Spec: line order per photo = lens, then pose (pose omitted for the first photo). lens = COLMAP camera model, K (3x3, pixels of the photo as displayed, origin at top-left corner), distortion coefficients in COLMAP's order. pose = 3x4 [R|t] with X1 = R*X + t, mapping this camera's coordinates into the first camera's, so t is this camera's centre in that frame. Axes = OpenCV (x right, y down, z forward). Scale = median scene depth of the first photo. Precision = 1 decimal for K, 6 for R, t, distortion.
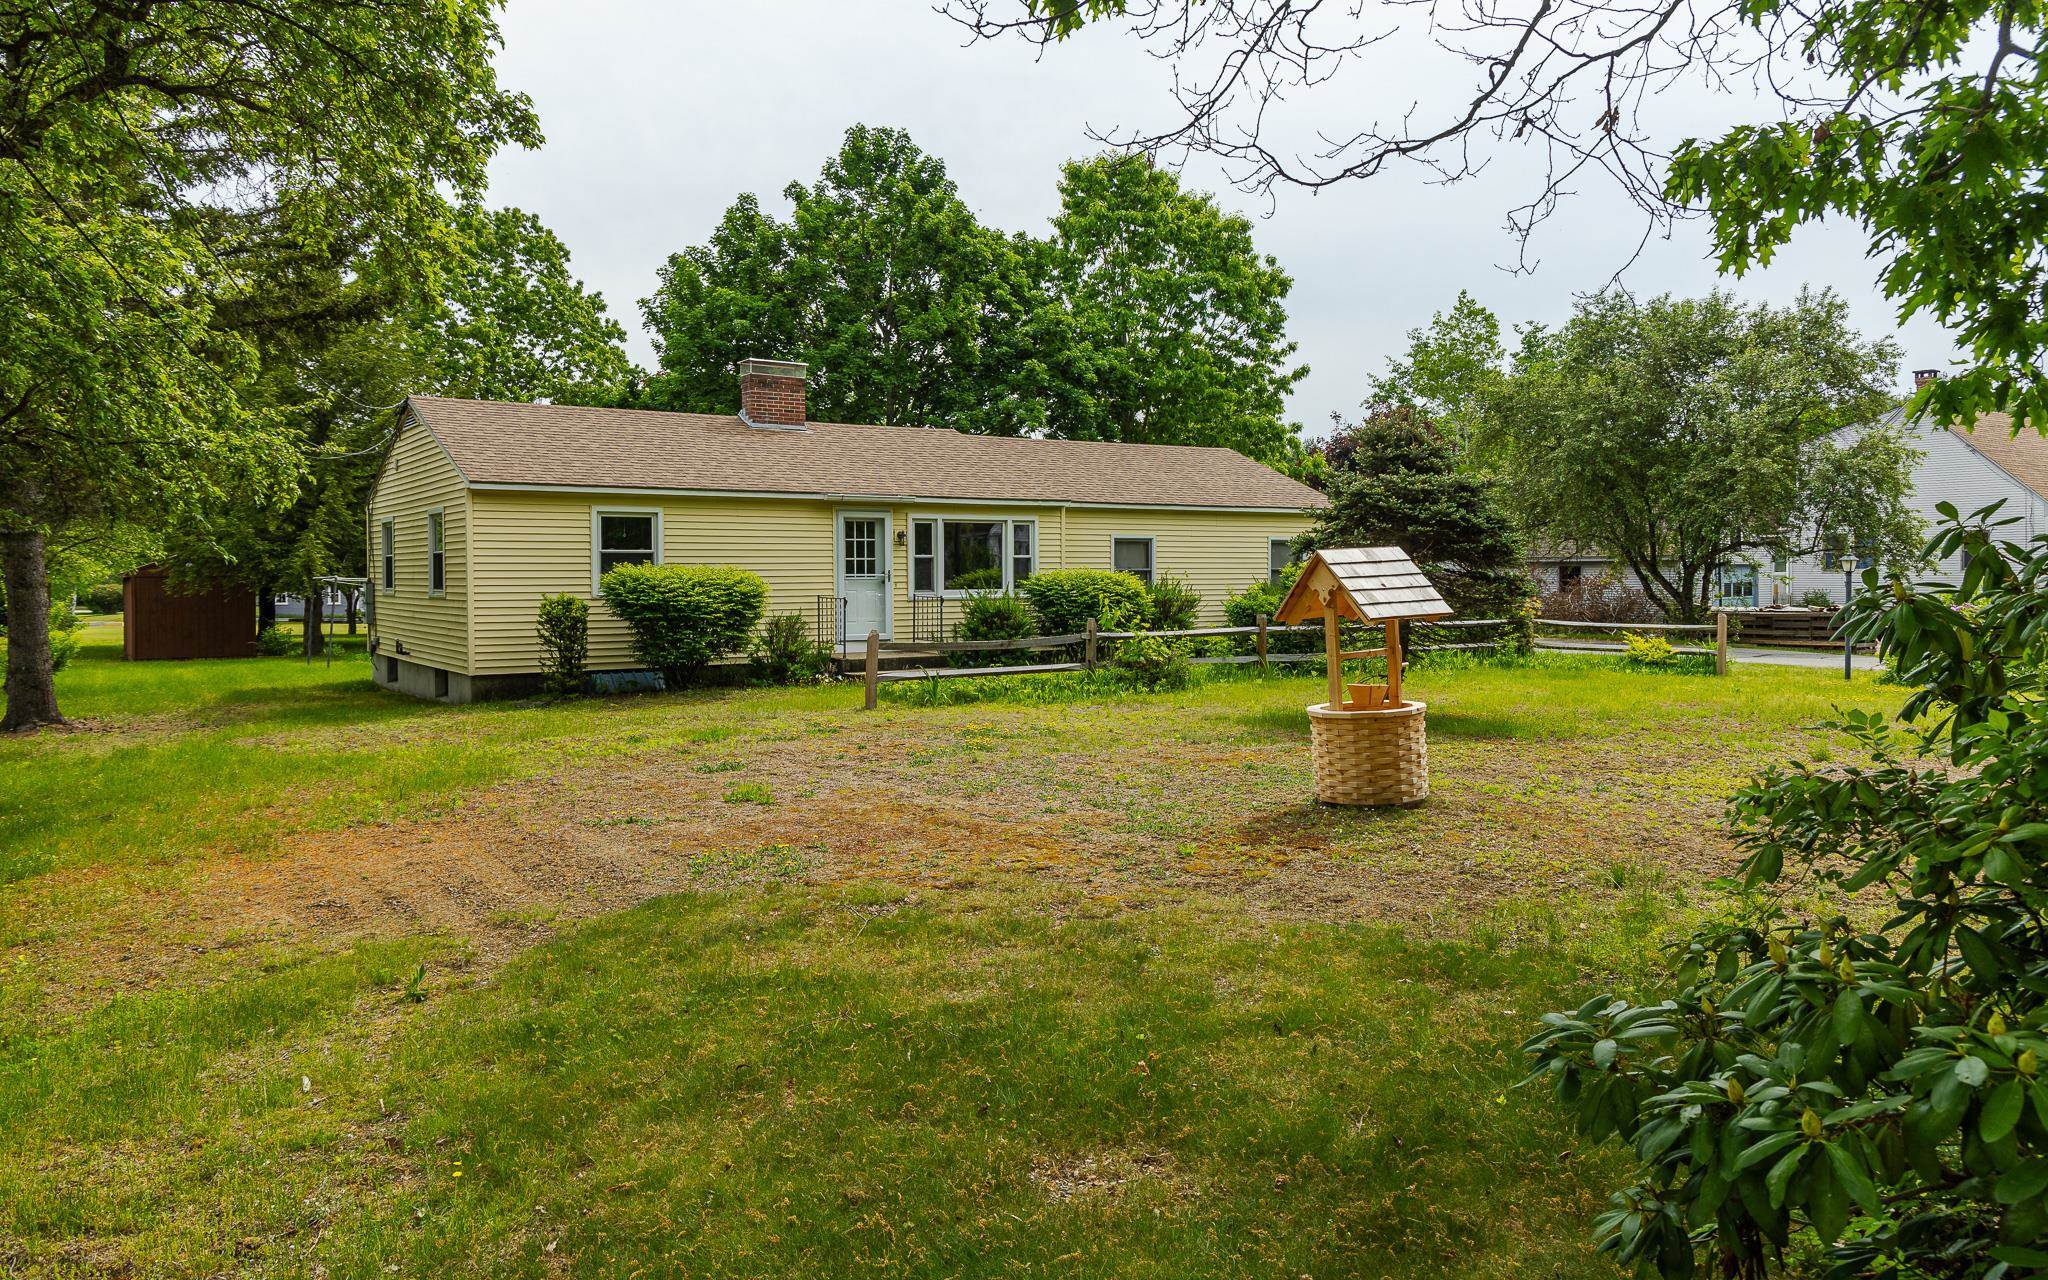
lens RADIAL K [[1406.4, 0, 1024.0], [0, 1406.4, 640.0], [0, 0, 1]] dist [0.021569, -0.000169]
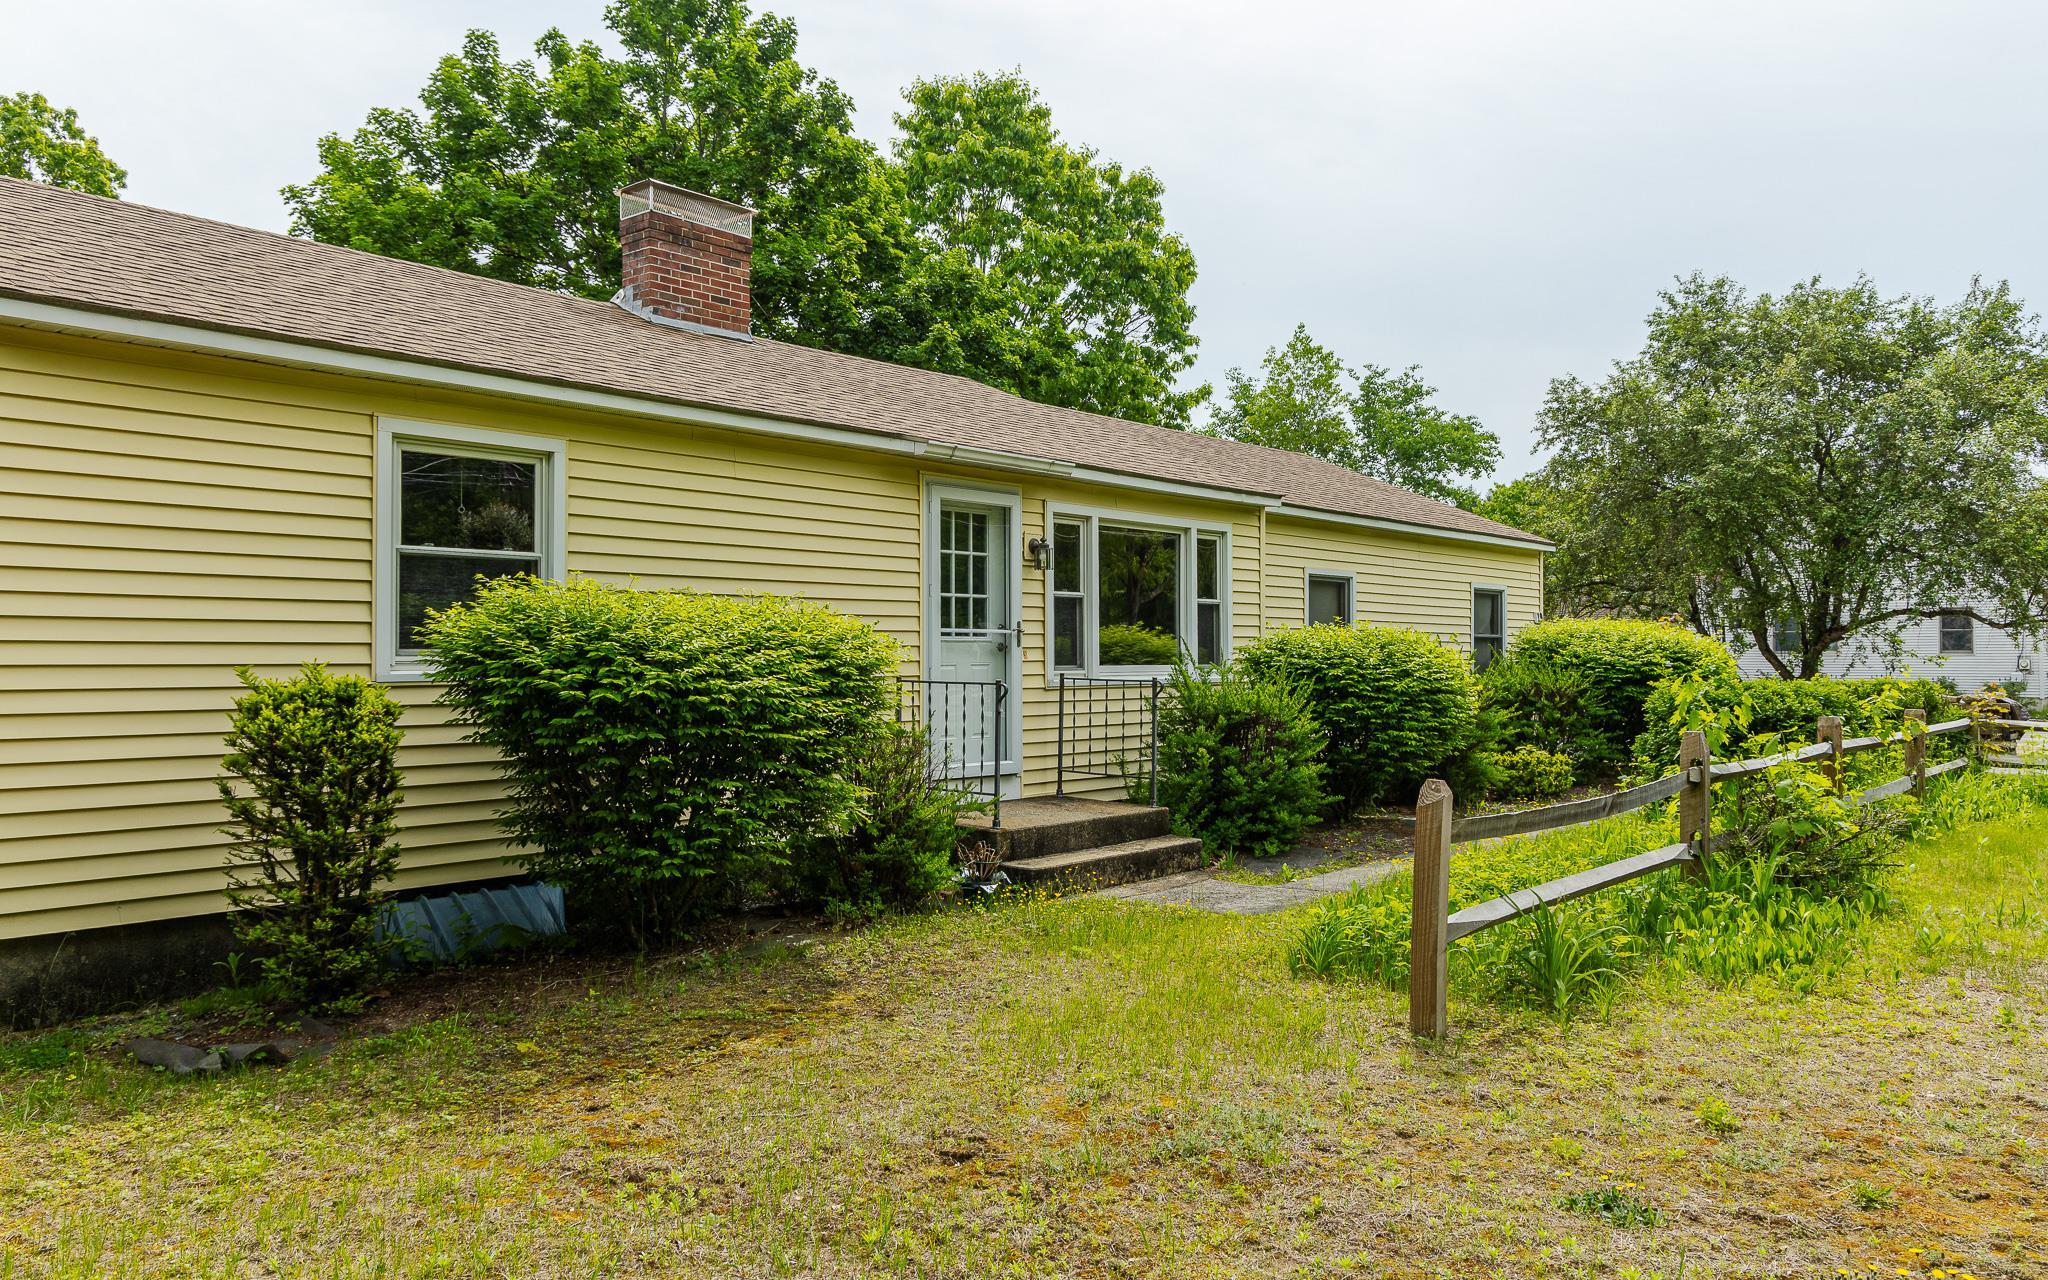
lens RADIAL K [[1464.0, 0, 1024.0], [0, 1464.0, 640.0], [0, 0, 1]] dist [0.001535, -0.002274]
pose [[0.964402, 0.006125, 0.264370, -0.214818], [0.010106, 0.998148, -0.059990, -0.015053], [-0.264248, 0.060527, 0.962554, 0.532989]]
